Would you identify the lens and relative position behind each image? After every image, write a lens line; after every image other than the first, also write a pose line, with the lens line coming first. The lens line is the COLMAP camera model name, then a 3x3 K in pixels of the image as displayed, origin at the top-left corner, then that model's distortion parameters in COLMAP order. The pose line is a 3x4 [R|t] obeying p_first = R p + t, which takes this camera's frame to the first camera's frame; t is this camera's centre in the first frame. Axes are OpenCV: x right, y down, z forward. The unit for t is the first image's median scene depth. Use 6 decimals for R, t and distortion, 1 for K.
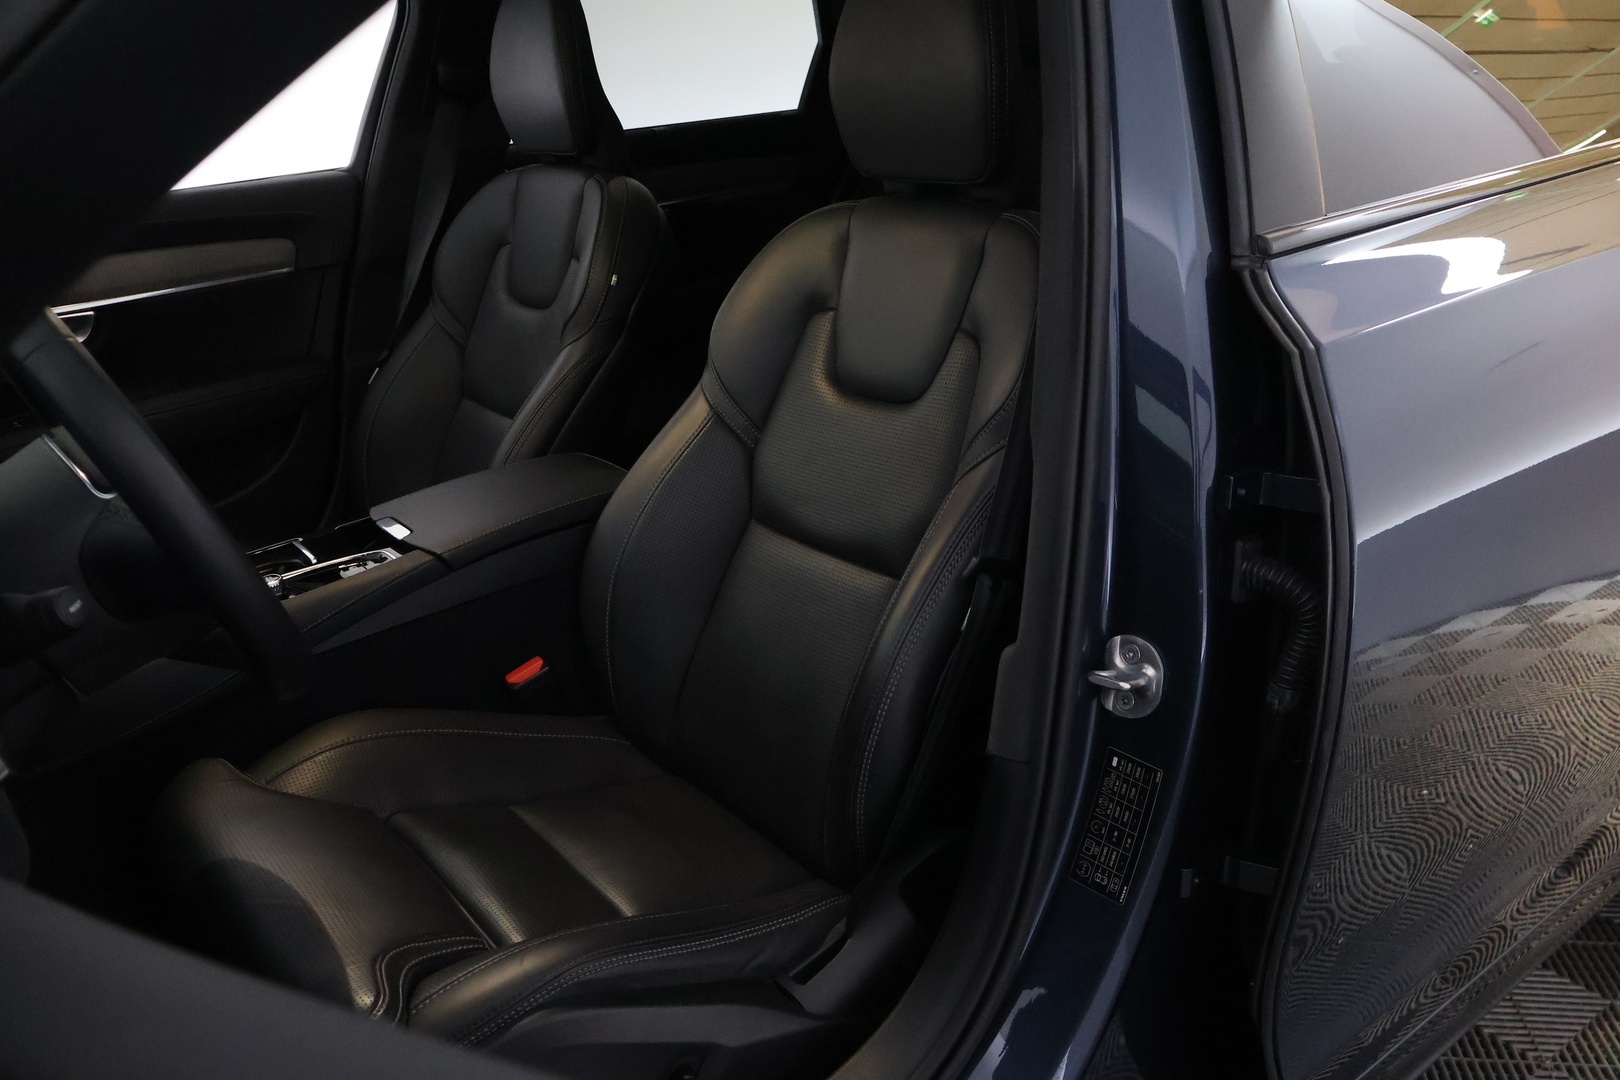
lens RADIAL K [[1339.7, 0, 814.5], [0, 1339.7, 558.4], [0, 0, 1]] dist [0.000787, -0.002290]
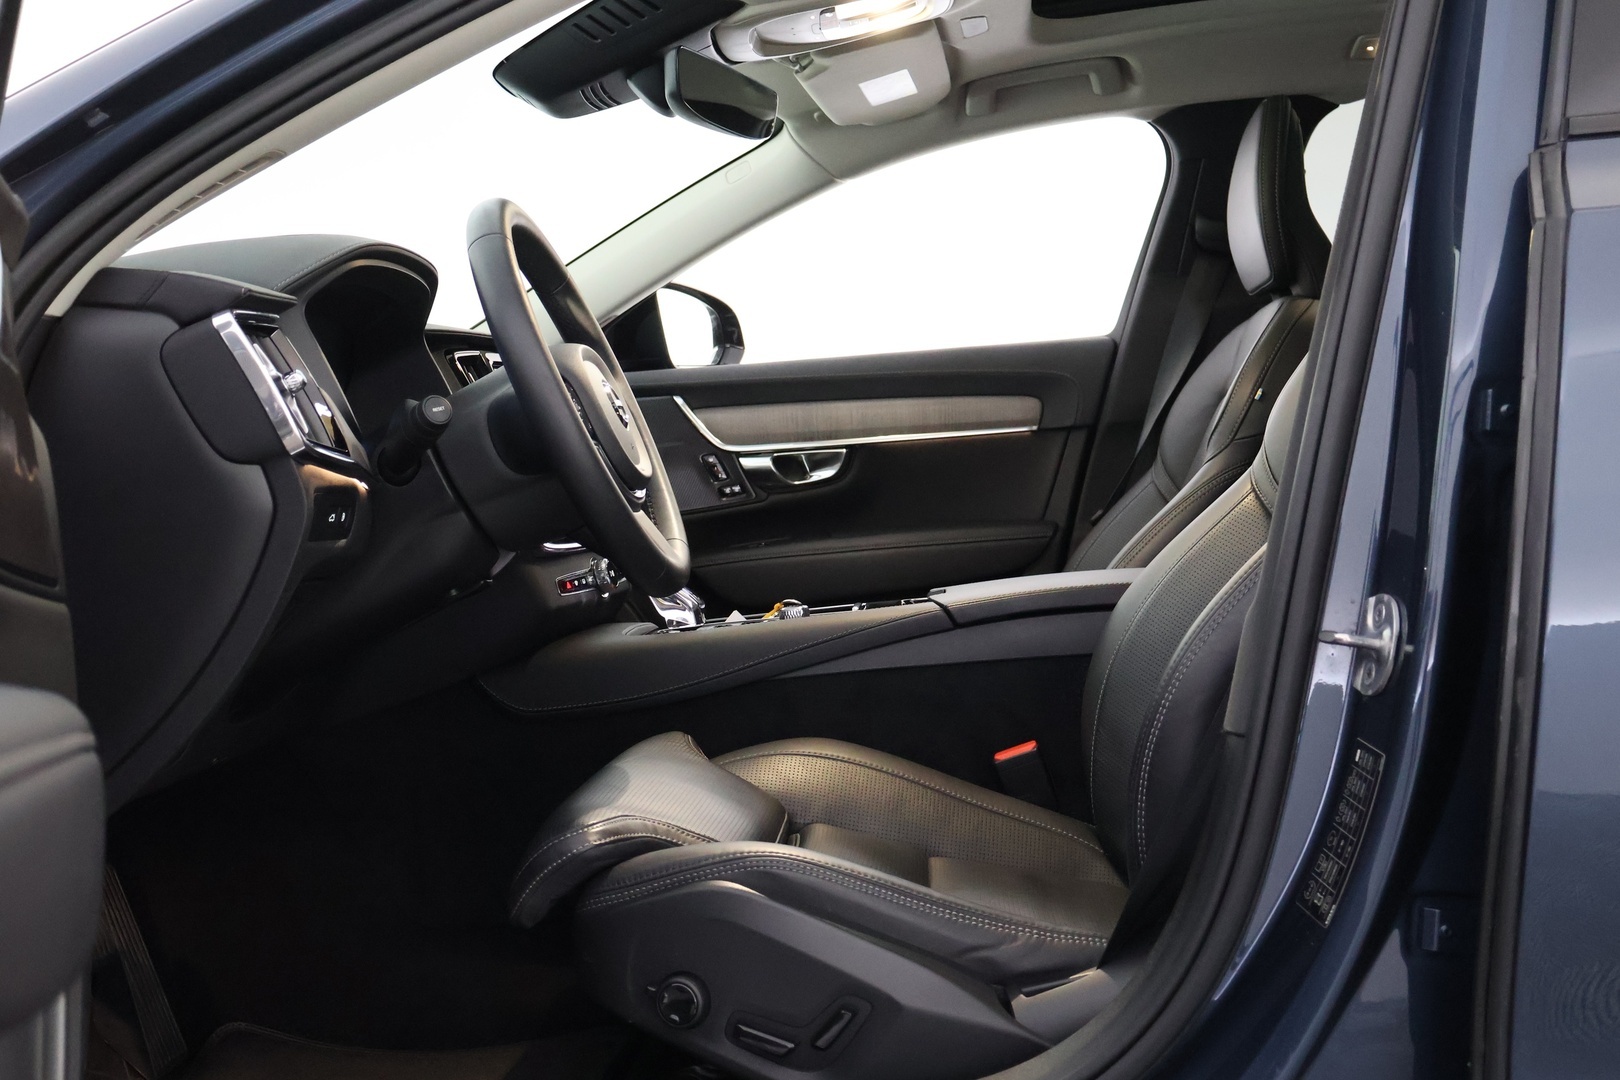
lens RADIAL K [[1869.8, 0, 810.0], [0, 1869.8, 540.0], [0, 0, 1]] dist [-0.007934, -0.006955]
pose [[0.724795, 0.025809, -0.688481, 0.493265], [-0.246841, 0.942687, -0.224522, 0.237167], [0.643227, 0.332678, 0.689626, -0.018561]]
